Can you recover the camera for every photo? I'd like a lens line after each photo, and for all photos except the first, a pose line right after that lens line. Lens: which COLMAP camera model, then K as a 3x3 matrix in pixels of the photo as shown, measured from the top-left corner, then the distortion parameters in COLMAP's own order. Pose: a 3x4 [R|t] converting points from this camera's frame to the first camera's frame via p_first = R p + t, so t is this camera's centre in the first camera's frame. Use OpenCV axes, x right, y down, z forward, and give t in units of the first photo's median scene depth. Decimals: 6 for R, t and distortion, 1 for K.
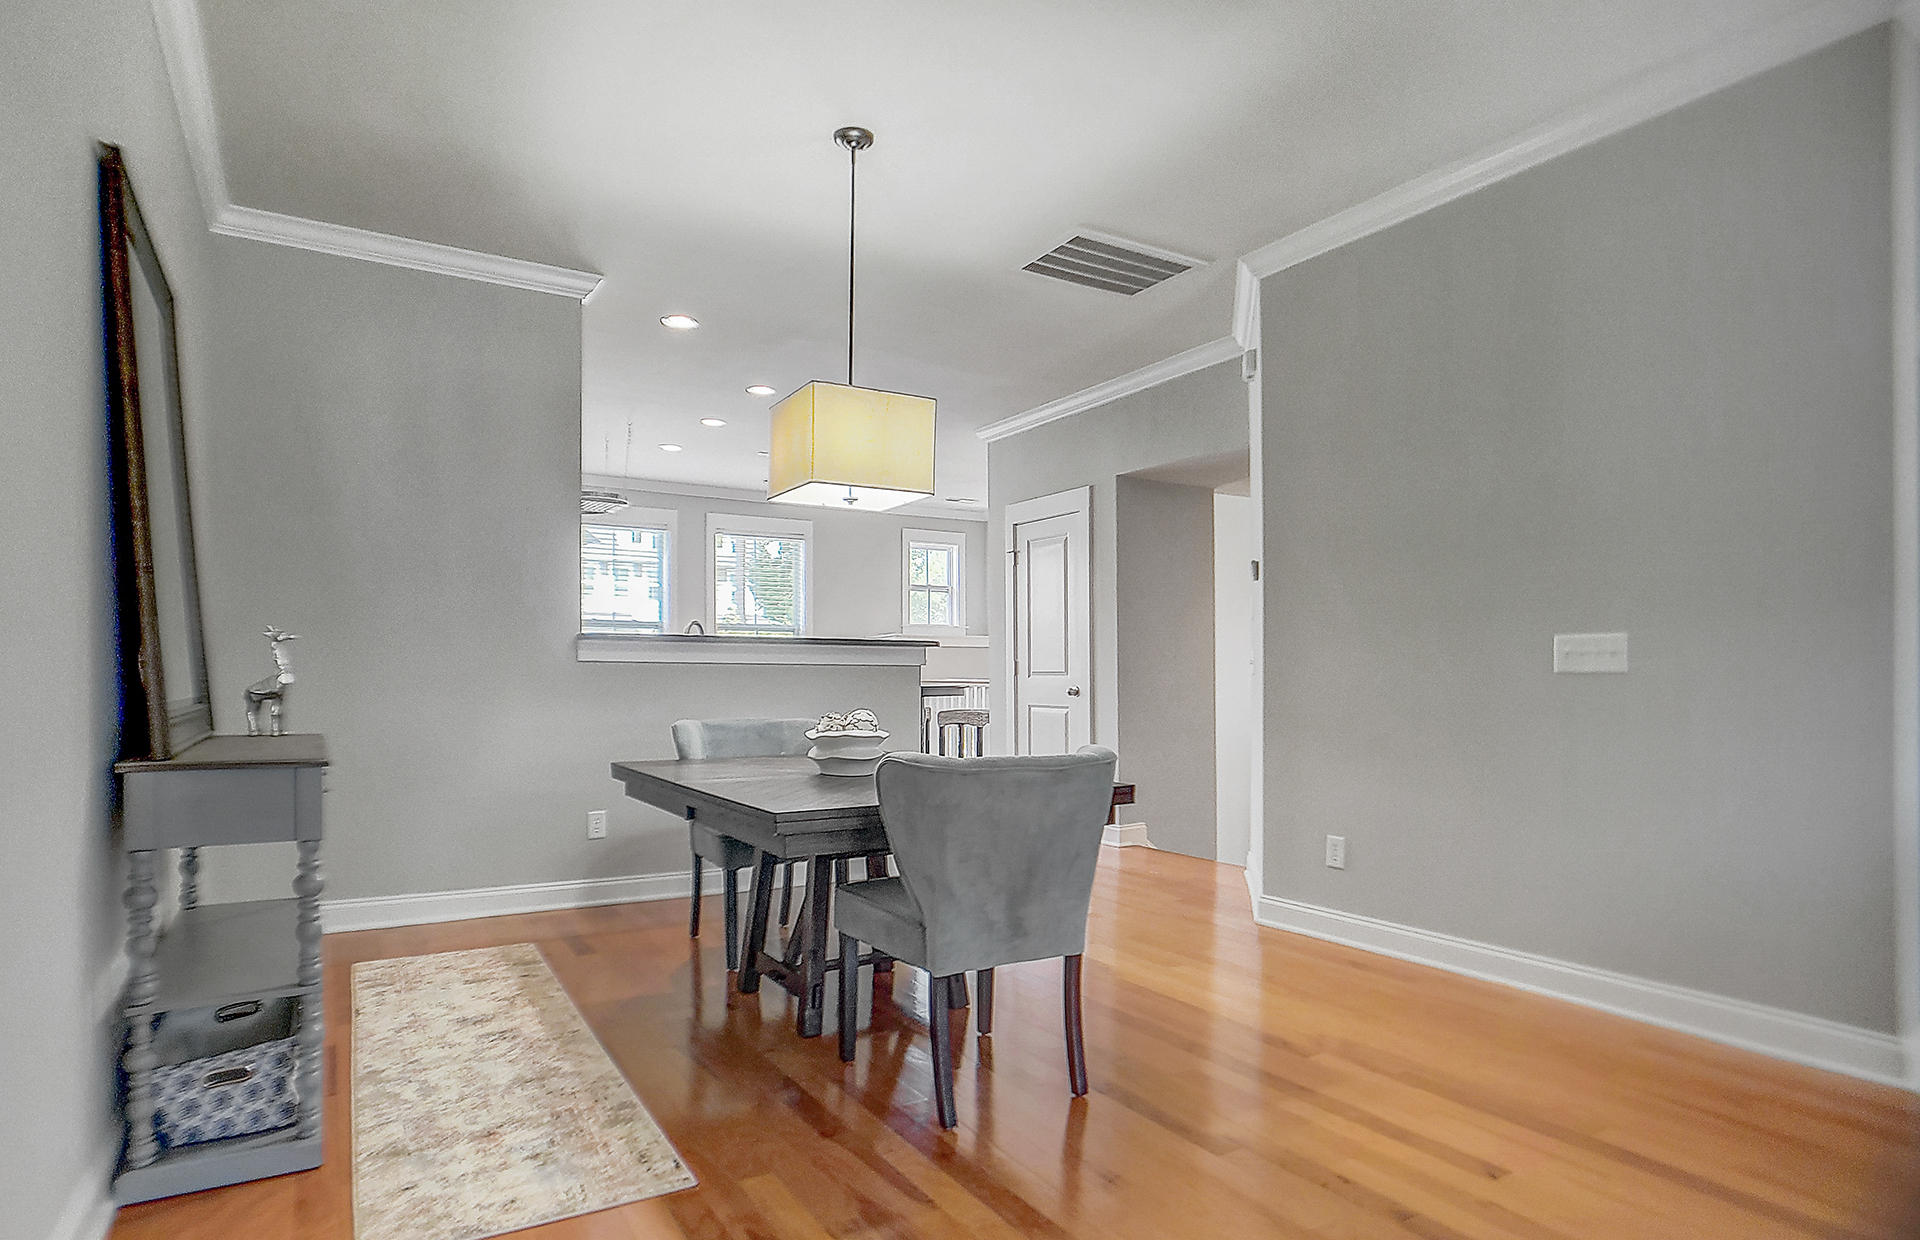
lens RADIAL K [[1072.9, 0, 956.9], [0, 1072.9, 592.2], [0, 0, 1]] dist [-0.055460, -0.000108]
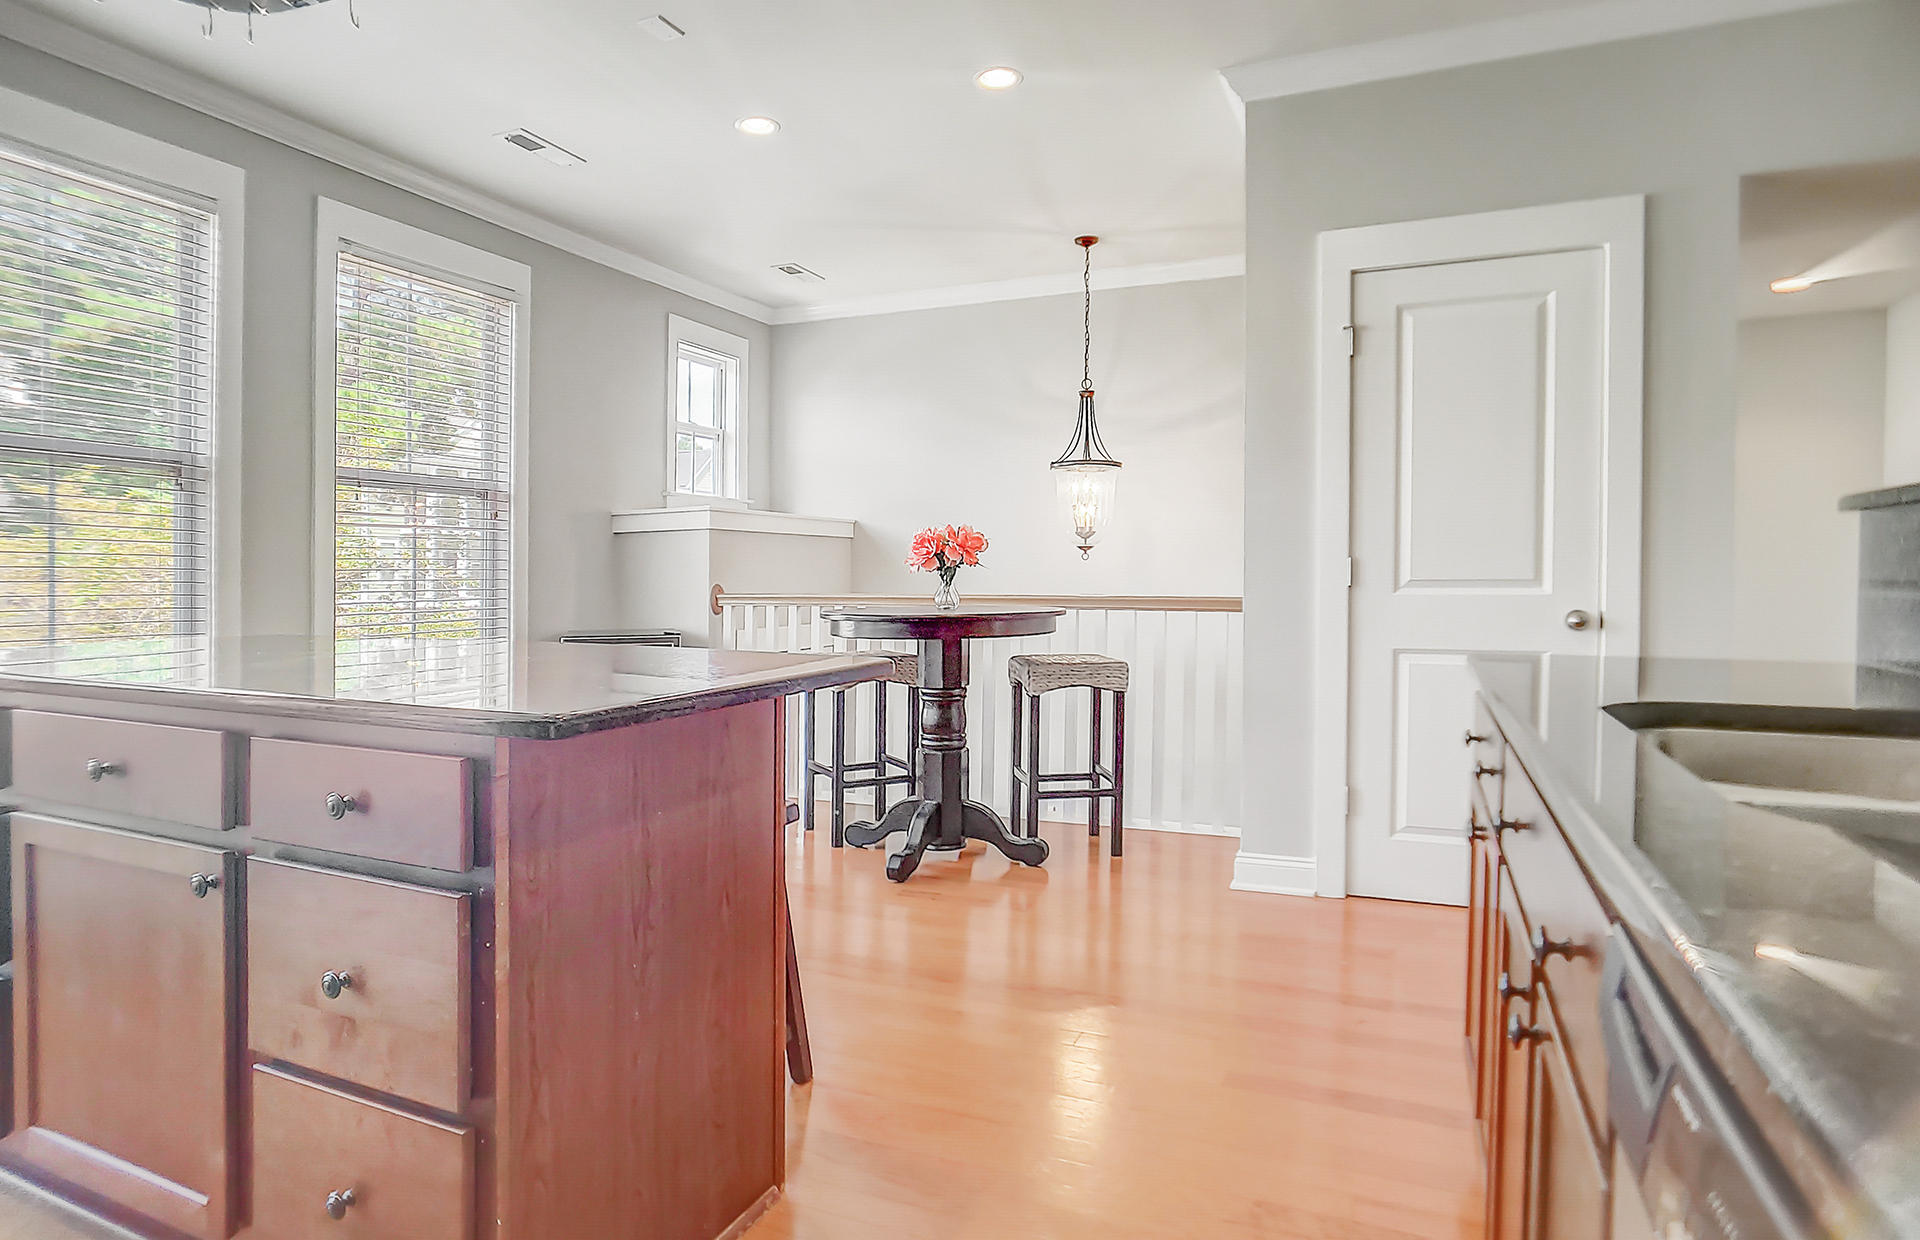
lens RADIAL K [[1072.9, 0, 956.9], [0, 1072.9, 592.2], [0, 0, 1]] dist [-0.055460, -0.000108]
pose [[0.813687, -0.015123, 0.581106, -0.355164], [-0.036214, 0.996401, 0.076639, 0.047964], [-0.580174, -0.083404, 0.810211, 0.700509]]
